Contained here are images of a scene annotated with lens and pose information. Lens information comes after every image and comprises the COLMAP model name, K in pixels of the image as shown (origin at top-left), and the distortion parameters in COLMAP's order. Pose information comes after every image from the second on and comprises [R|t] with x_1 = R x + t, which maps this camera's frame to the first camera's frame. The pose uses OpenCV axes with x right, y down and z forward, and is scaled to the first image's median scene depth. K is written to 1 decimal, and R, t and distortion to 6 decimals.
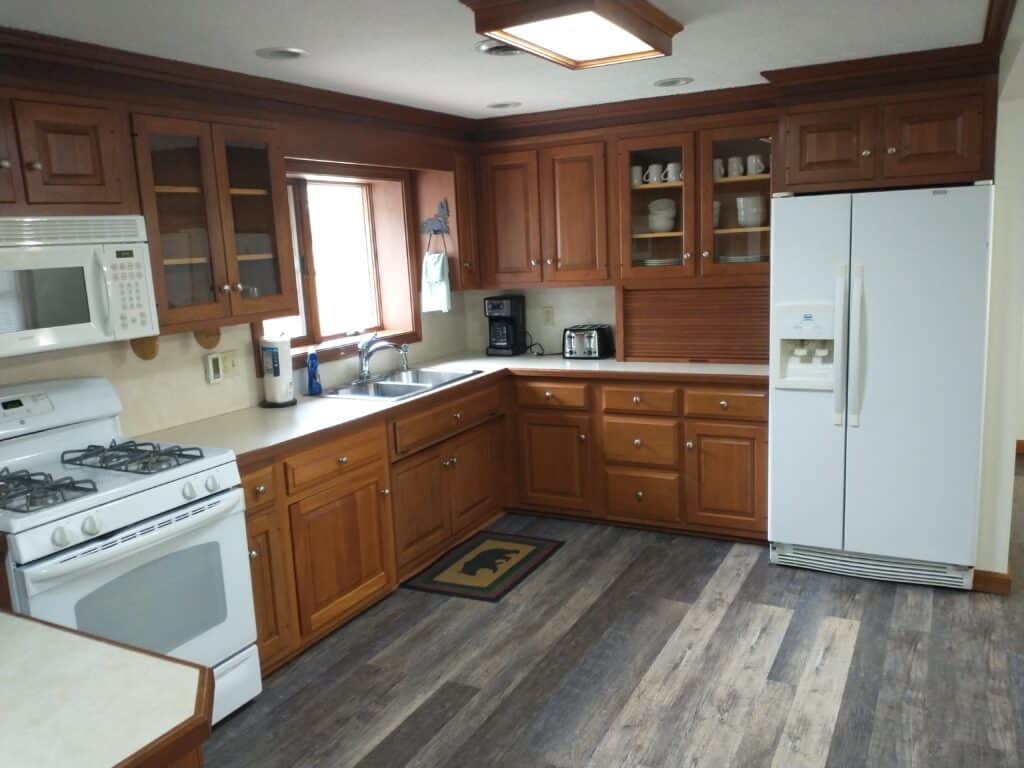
lens RADIAL K [[815.3, 0, 512.0], [0, 815.3, 384.0], [0, 0, 1]] dist [0.069140, -0.152747]
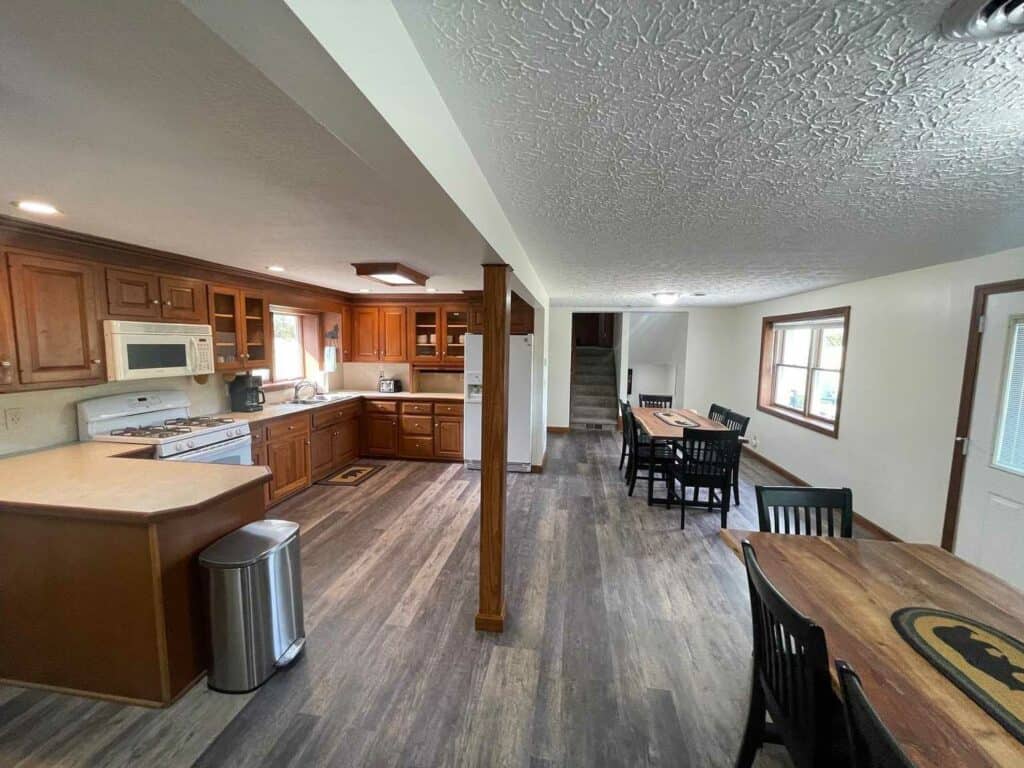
lens RADIAL K [[412.6, 0, 512.0], [0, 412.6, 384.0], [0, 0, 1]] dist [-0.000491, -0.000066]
pose [[0.940193, 0.028385, 0.339457, -0.007108], [-0.000447, 0.996624, -0.082100, 0.058106], [-0.340642, 0.077038, 0.937032, -0.365755]]
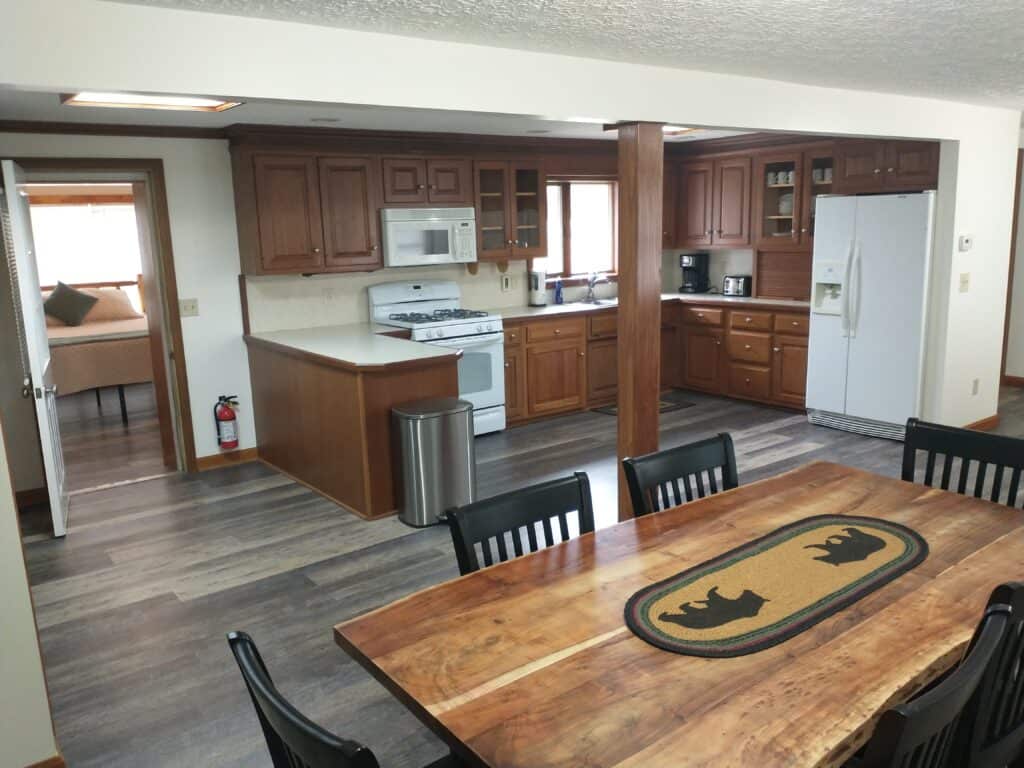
lens RADIAL K [[815.3, 0, 512.0], [0, 815.3, 384.0], [0, 0, 1]] dist [0.069140, -0.152747]
pose [[0.906540, 0.102269, -0.409543, 0.474510], [-0.086107, 0.994610, 0.057767, 0.106479], [0.413244, -0.017104, 0.910460, -0.778108]]
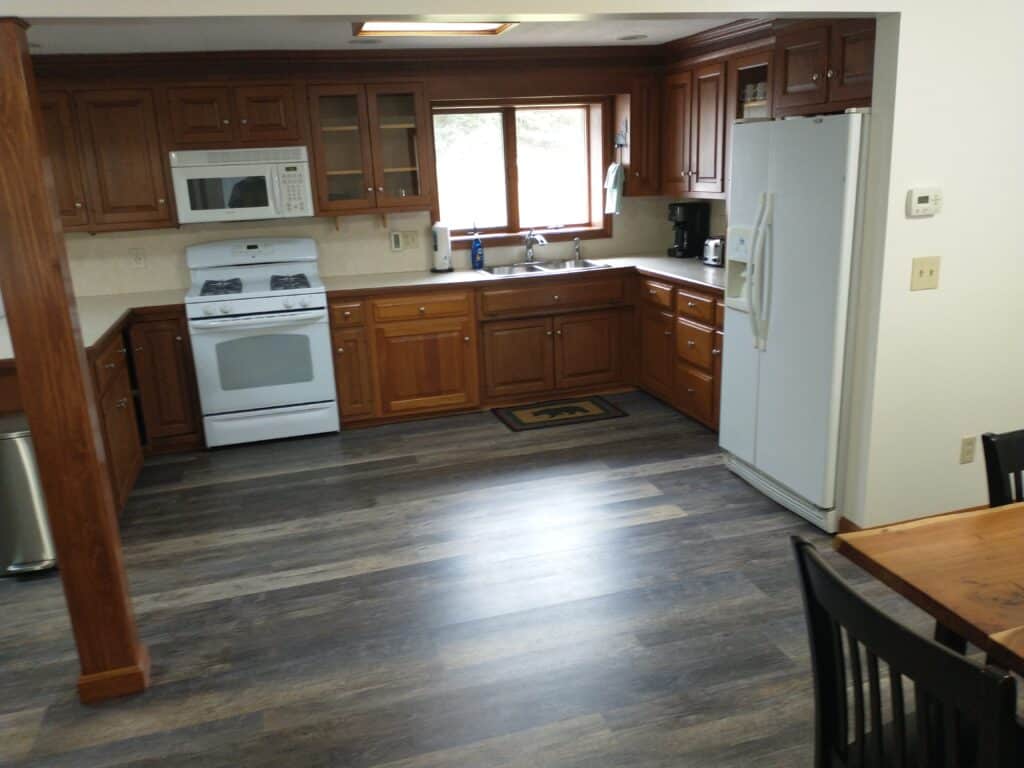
lens RADIAL K [[815.3, 0, 512.0], [0, 815.3, 384.0], [0, 0, 1]] dist [0.069140, -0.152747]
pose [[0.699846, 0.206320, -0.683848, 0.900462], [-0.113314, 0.977321, 0.178898, -0.056214], [0.705249, -0.047712, 0.707352, 0.037063]]
